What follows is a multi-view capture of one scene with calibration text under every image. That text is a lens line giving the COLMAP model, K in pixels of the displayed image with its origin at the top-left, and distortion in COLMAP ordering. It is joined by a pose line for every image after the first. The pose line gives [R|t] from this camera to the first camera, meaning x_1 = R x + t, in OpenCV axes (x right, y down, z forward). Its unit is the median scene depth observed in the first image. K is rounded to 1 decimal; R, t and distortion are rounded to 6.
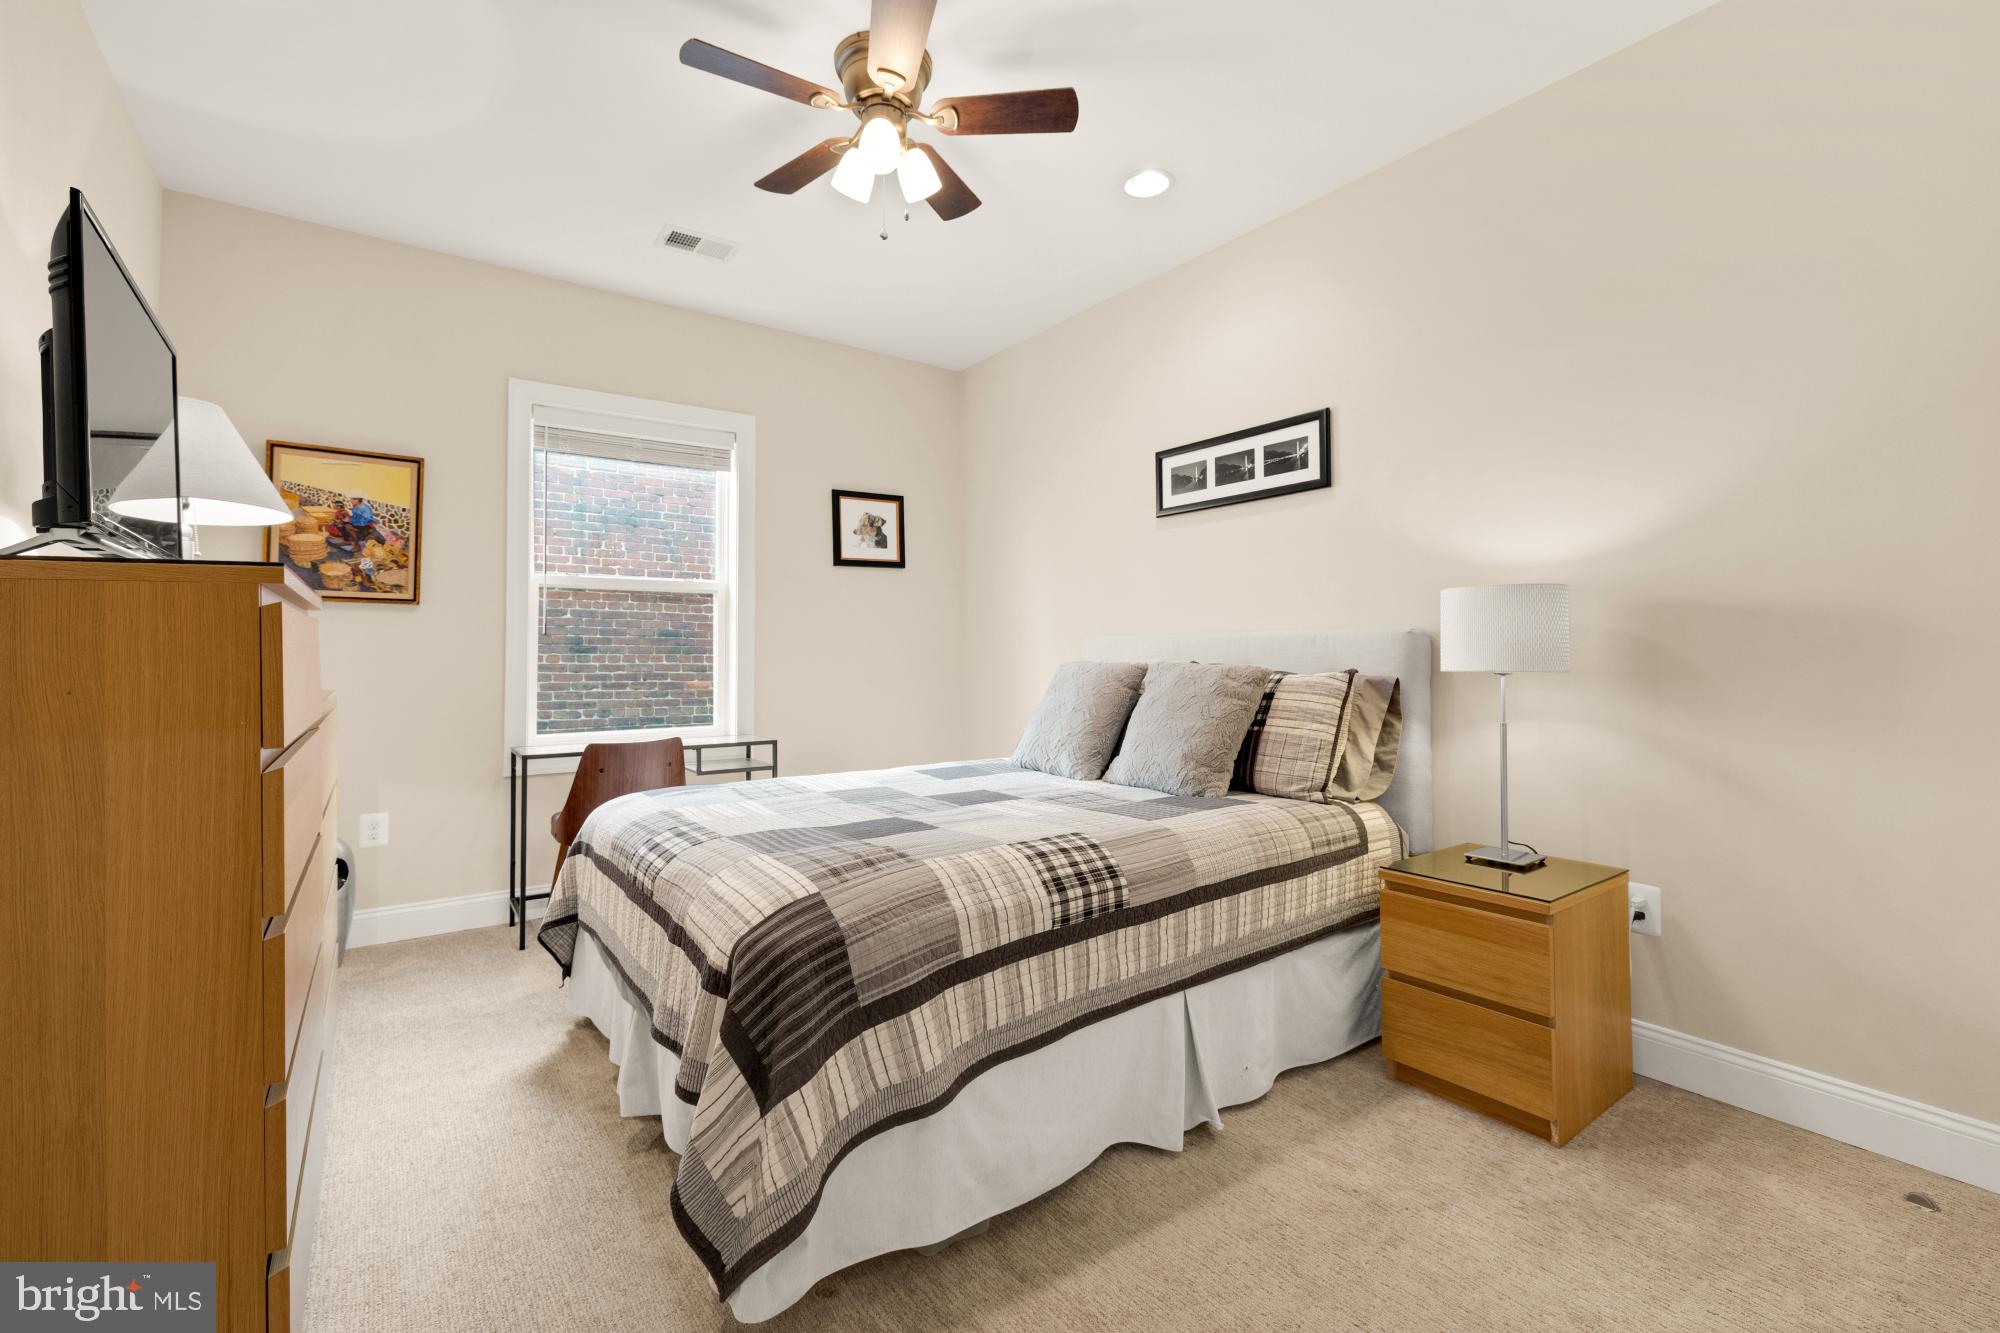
lens RADIAL K [[851.0, 0, 1002.8], [0, 851.0, 658.1], [0, 0, 1]] dist [-0.002417, -0.000193]
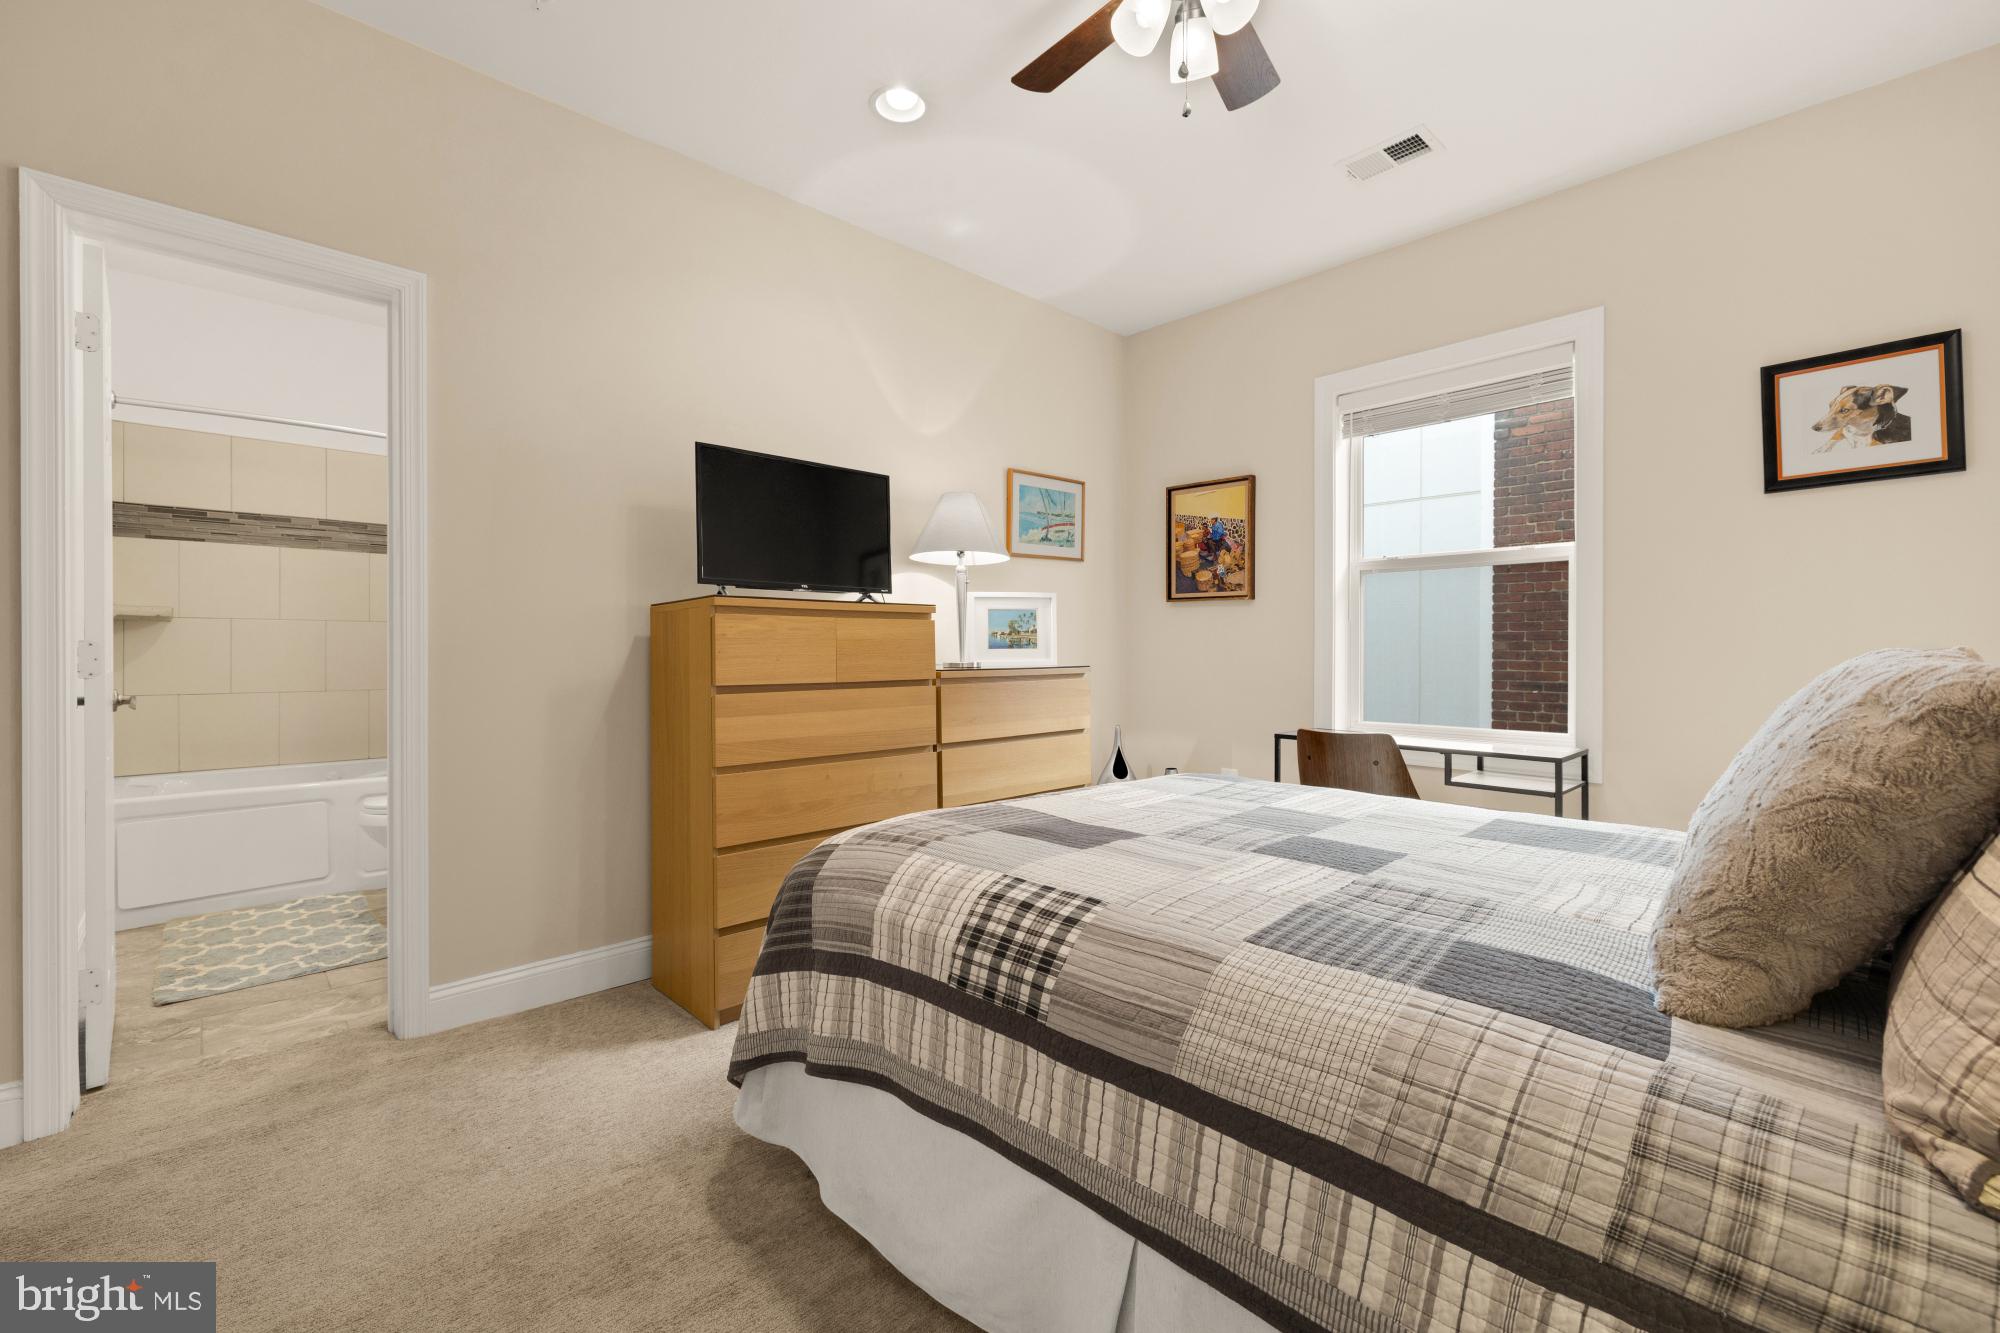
lens RADIAL K [[851.0, 0, 1001.5], [0, 851.0, 660.3], [0, 0, 1]] dist [-0.002417, -0.000193]
pose [[0.120503, 0.018665, -0.992537, 0.473833], [-0.002605, 0.999826, 0.018486, 0.001484], [0.992710, 0.000358, 0.120531, 0.536071]]
